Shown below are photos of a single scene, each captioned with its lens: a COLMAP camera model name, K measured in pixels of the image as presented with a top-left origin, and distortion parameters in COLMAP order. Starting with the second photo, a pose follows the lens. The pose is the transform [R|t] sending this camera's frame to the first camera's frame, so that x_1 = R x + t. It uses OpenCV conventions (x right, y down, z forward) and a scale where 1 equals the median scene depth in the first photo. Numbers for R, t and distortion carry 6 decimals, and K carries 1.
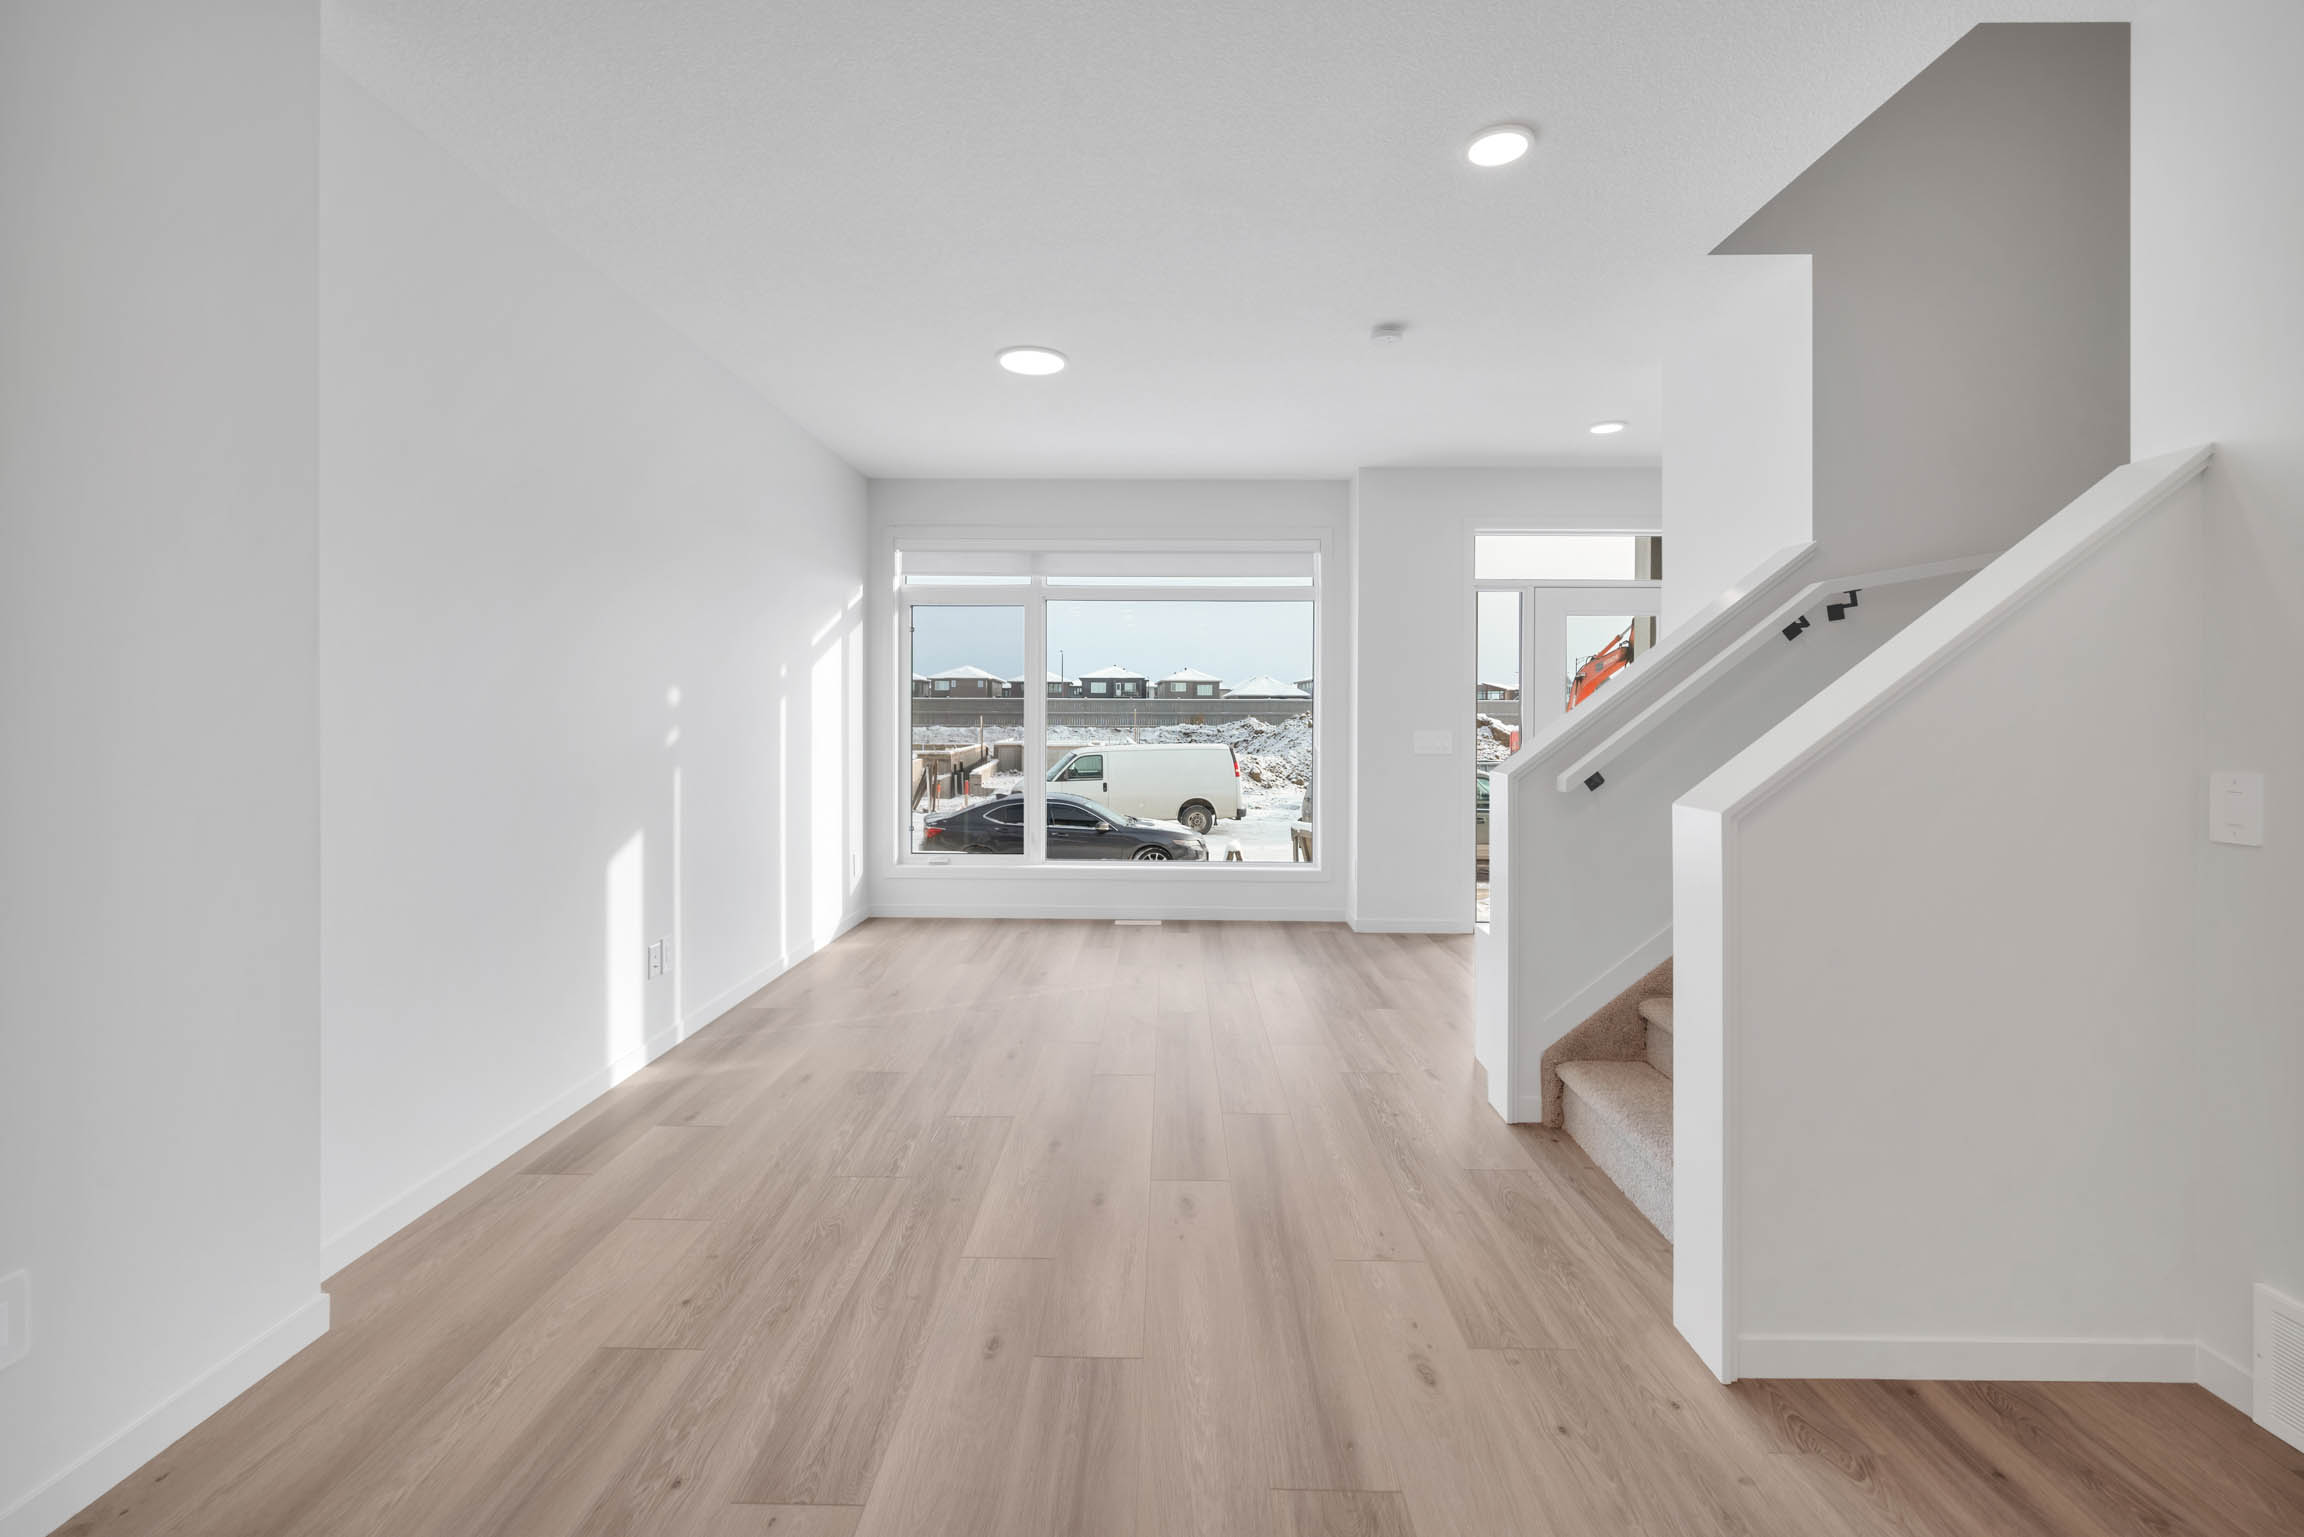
lens RADIAL K [[955.6, 0, 1156.6], [0, 955.6, 714.4], [0, 0, 1]] dist [0.000228, -0.000025]
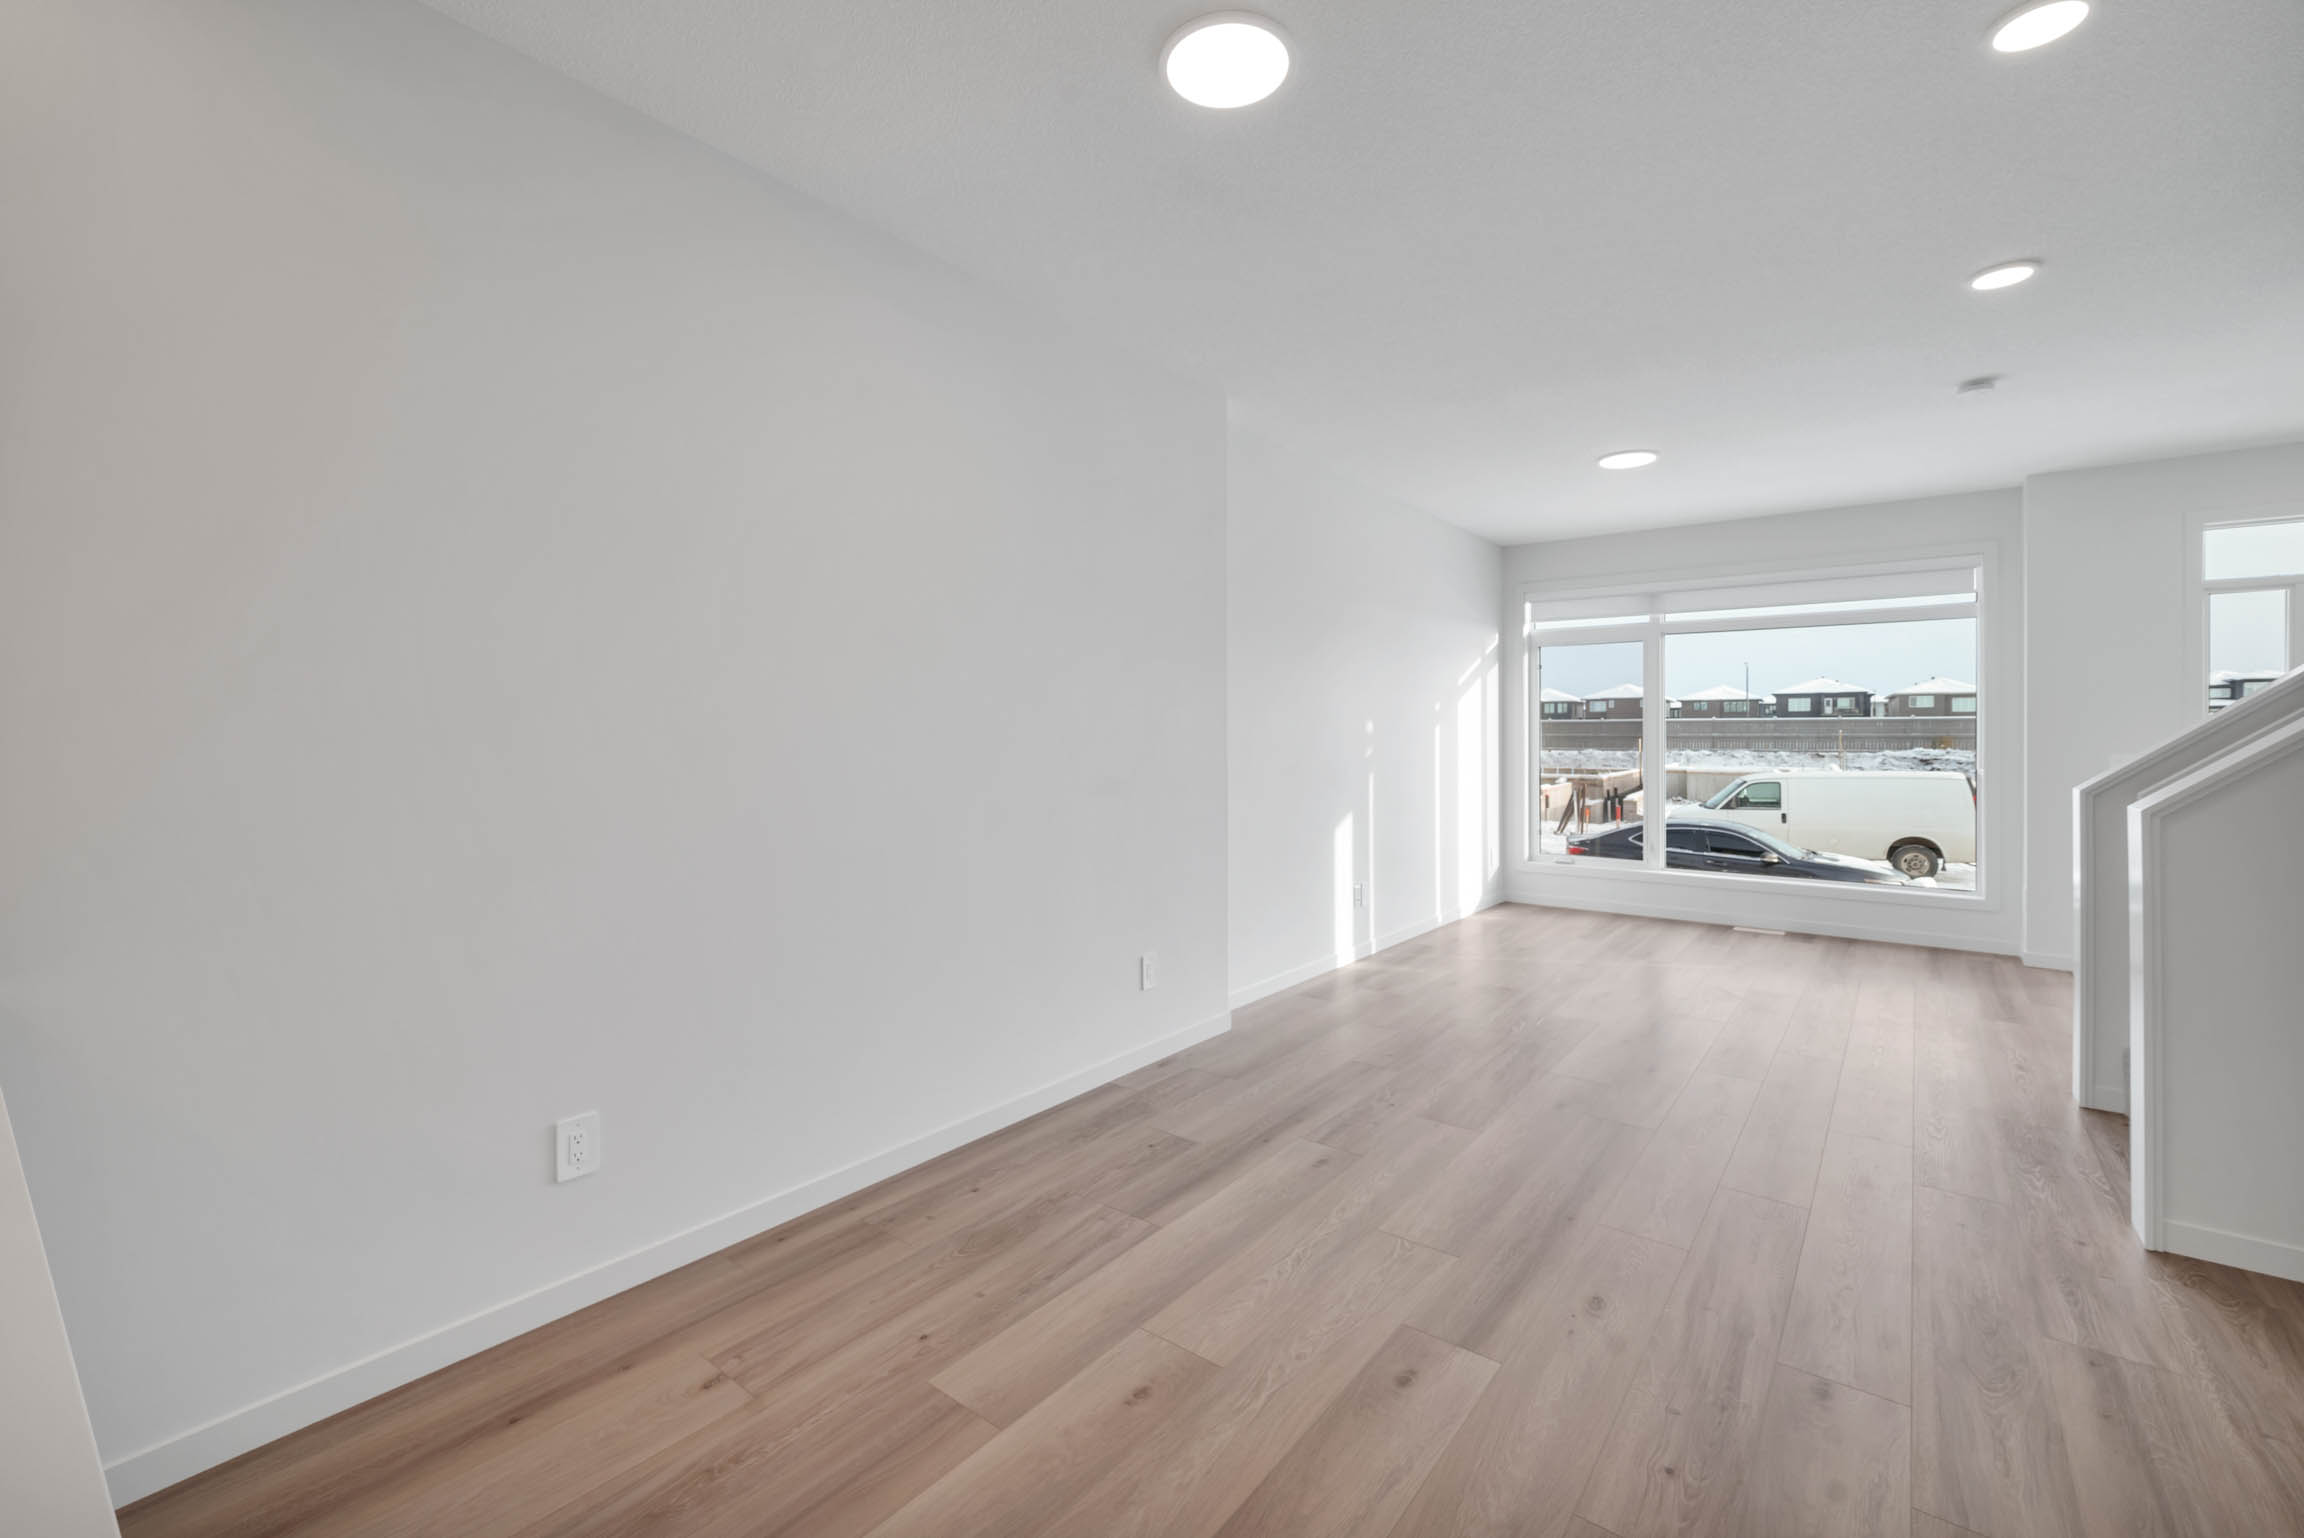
lens RADIAL K [[974.7, 0, 1151.0], [0, 974.7, 735.8], [0, 0, 1]] dist [0.000477, -0.000249]
pose [[0.793756, -0.003776, -0.608225, 0.102323], [0.002661, 0.999993, -0.002736, 0.000034], [0.608231, 0.000553, 0.793760, -0.275048]]
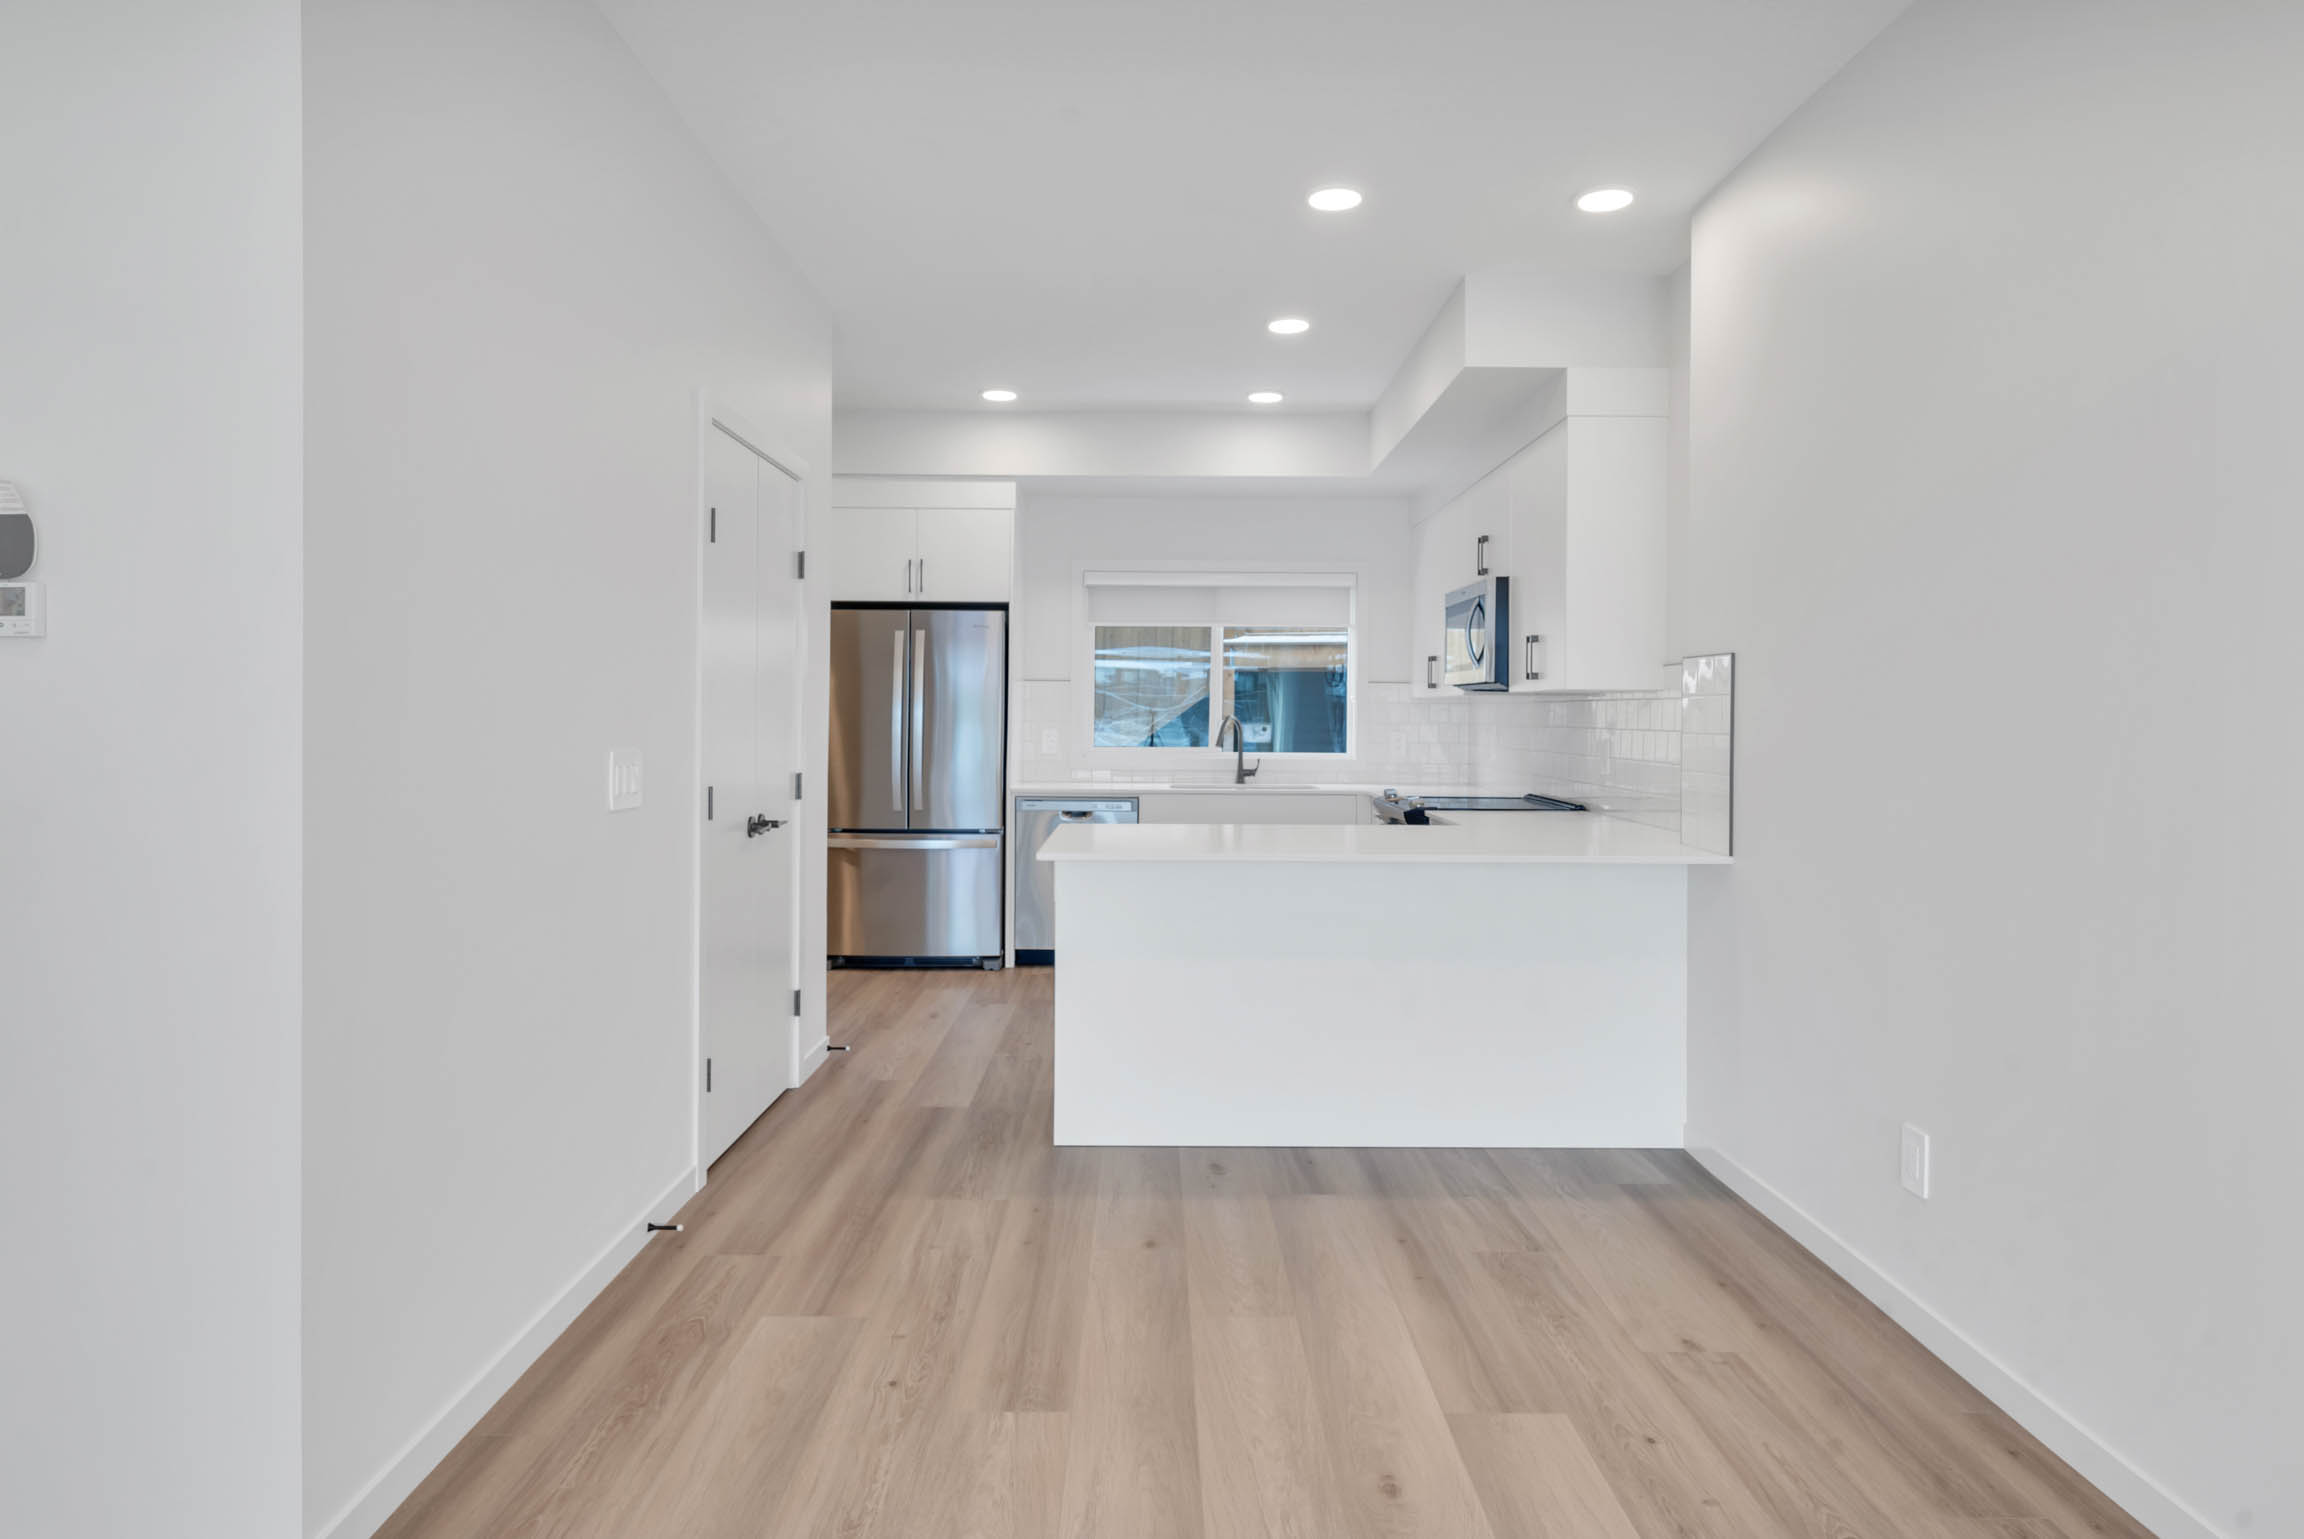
lens RADIAL K [[1343.8, 0, 1122.9], [0, 1343.8, 769.7], [0, 0, 1]] dist [0.001553, 0.000675]
pose [[-0.999898, -0.011256, 0.008735, -0.027741], [-0.010888, 0.999093, 0.041161, 0.001655], [-0.009191, 0.041061, -0.999114, 0.383102]]
